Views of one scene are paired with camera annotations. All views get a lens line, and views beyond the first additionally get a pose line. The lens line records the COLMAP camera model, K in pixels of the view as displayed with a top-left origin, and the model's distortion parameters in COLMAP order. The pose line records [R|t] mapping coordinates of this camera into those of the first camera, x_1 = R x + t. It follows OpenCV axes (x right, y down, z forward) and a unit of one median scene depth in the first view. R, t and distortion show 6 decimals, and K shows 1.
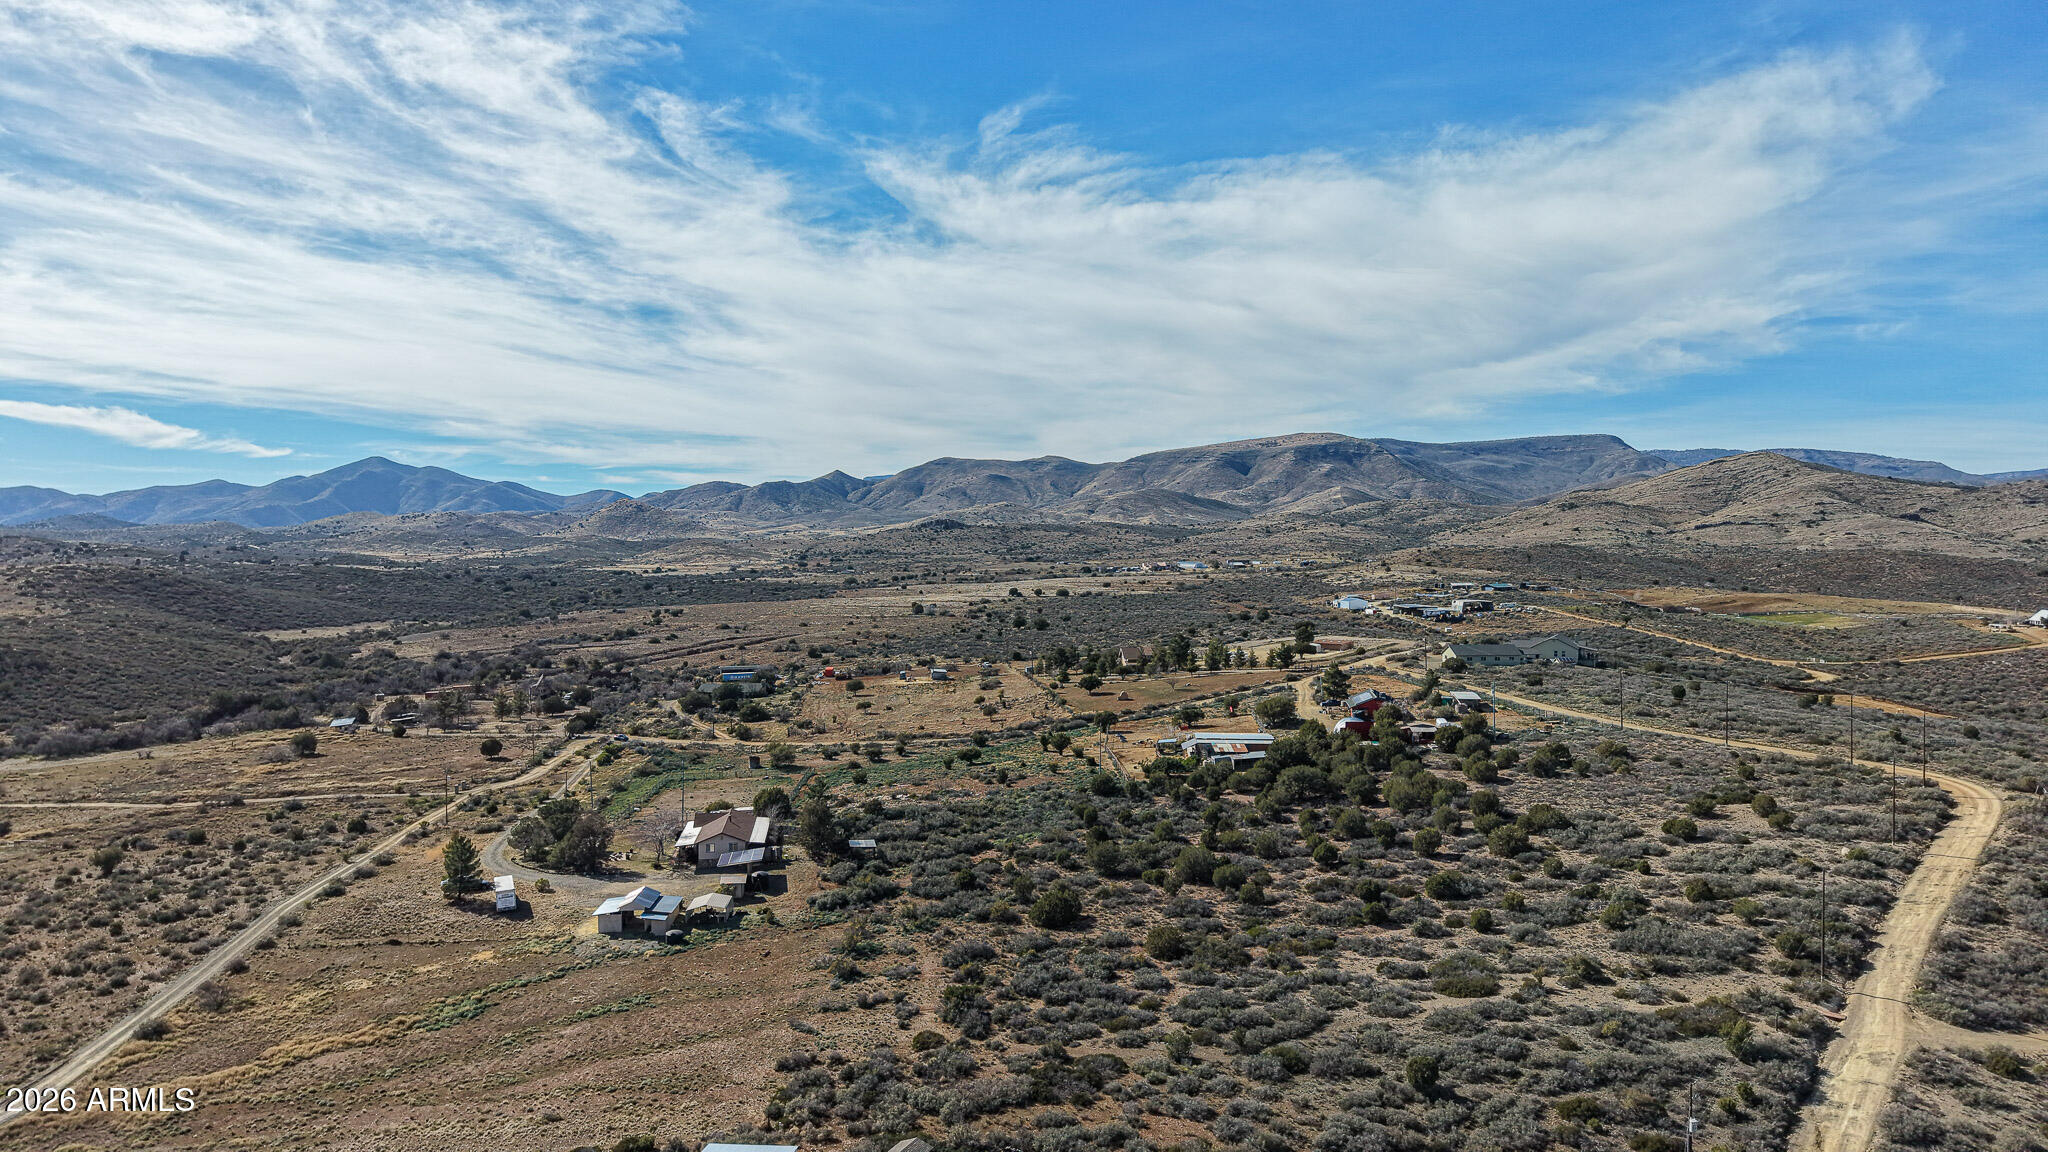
lens RADIAL K [[1418.5, 0, 1010.0], [0, 1418.5, 573.5], [0, 0, 1]] dist [-0.000602, -0.000439]
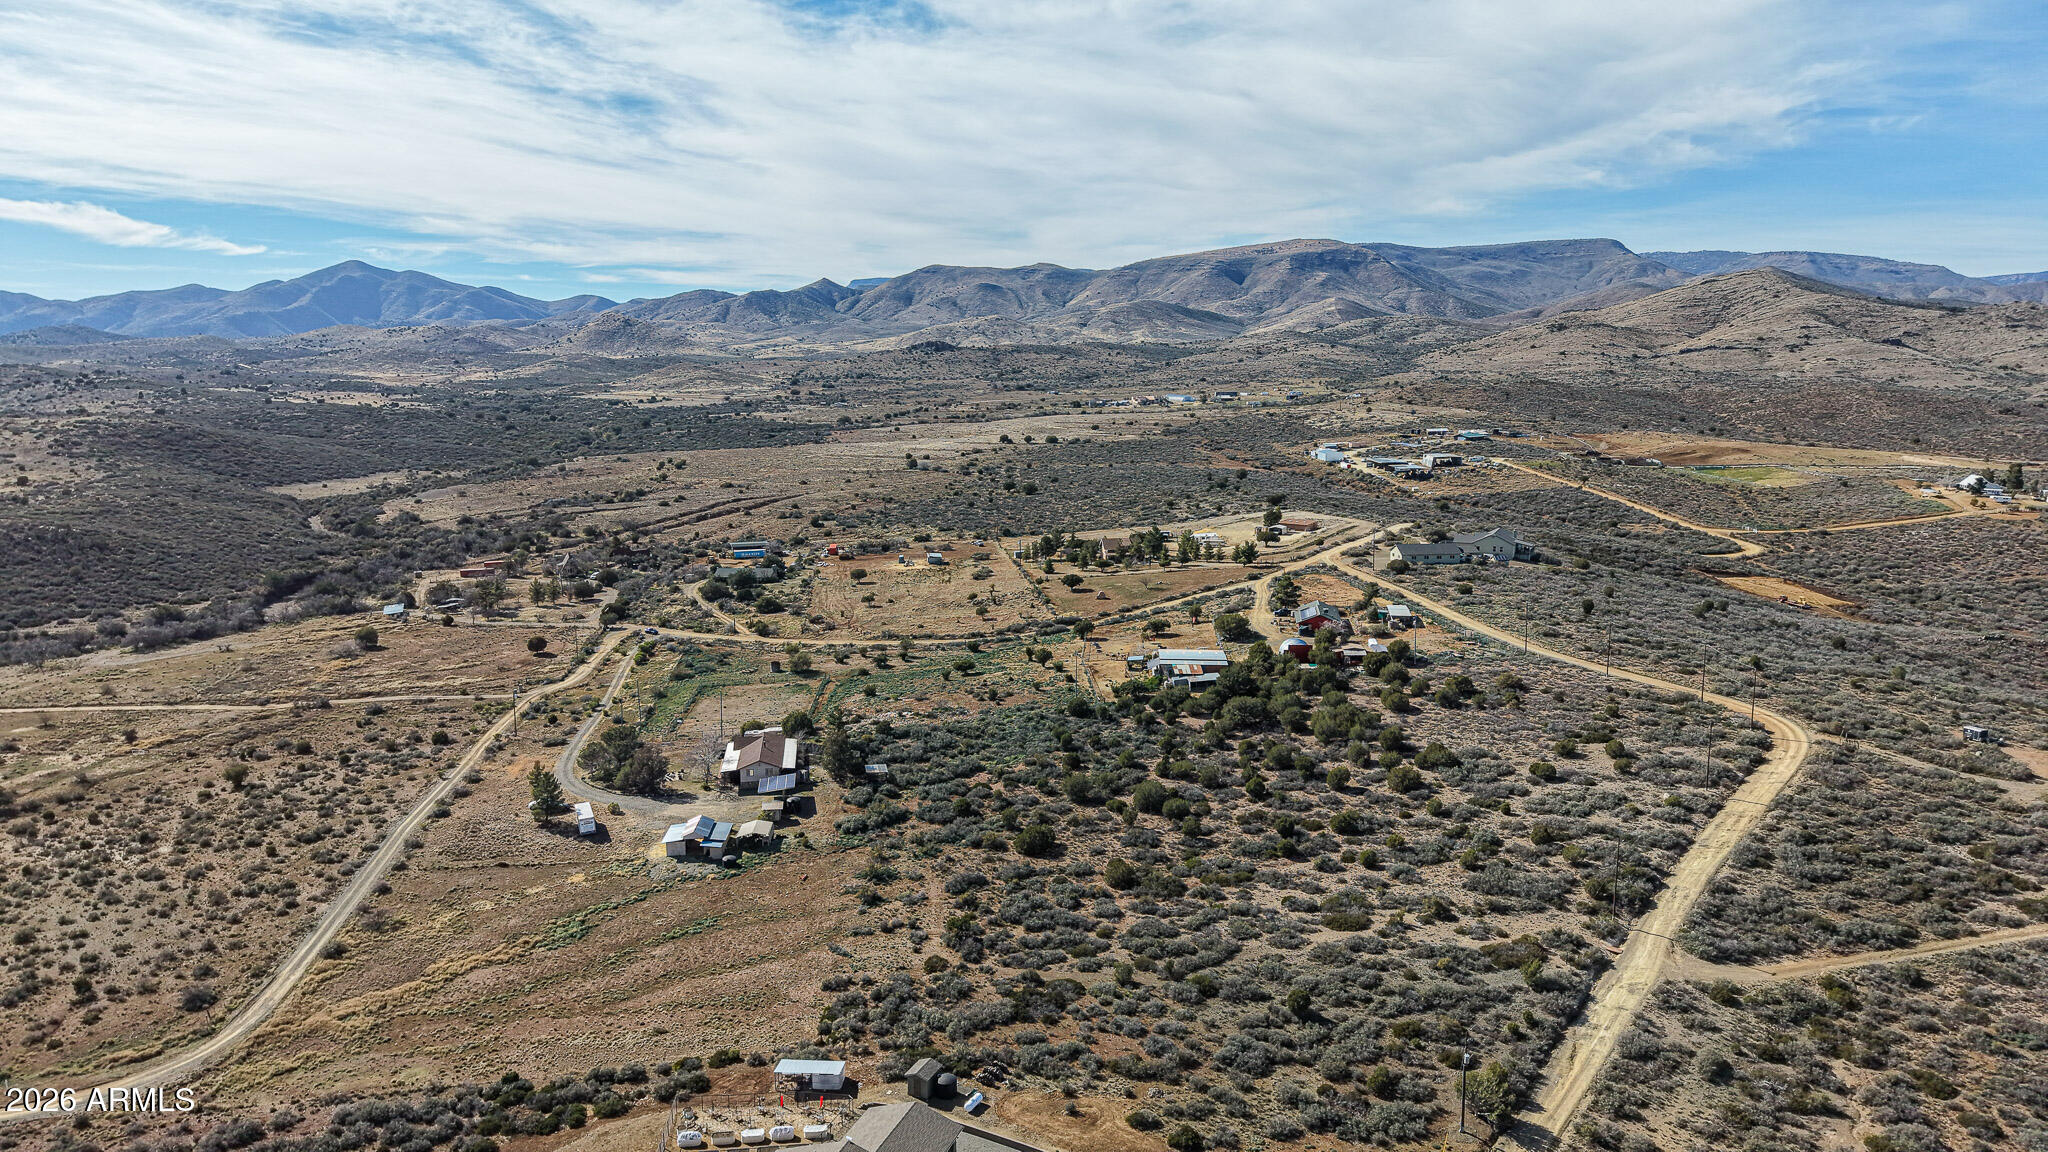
lens RADIAL K [[1440.1, 0, 1011.5], [0, 1440.1, 515.8], [0, 0, 1]] dist [0.004068, -0.006350]
pose [[0.999981, -0.000654, 0.006094, 0.003263], [0.000014, 0.994527, 0.104477, -0.150503], [-0.006129, -0.104475, 0.994509, -0.193185]]
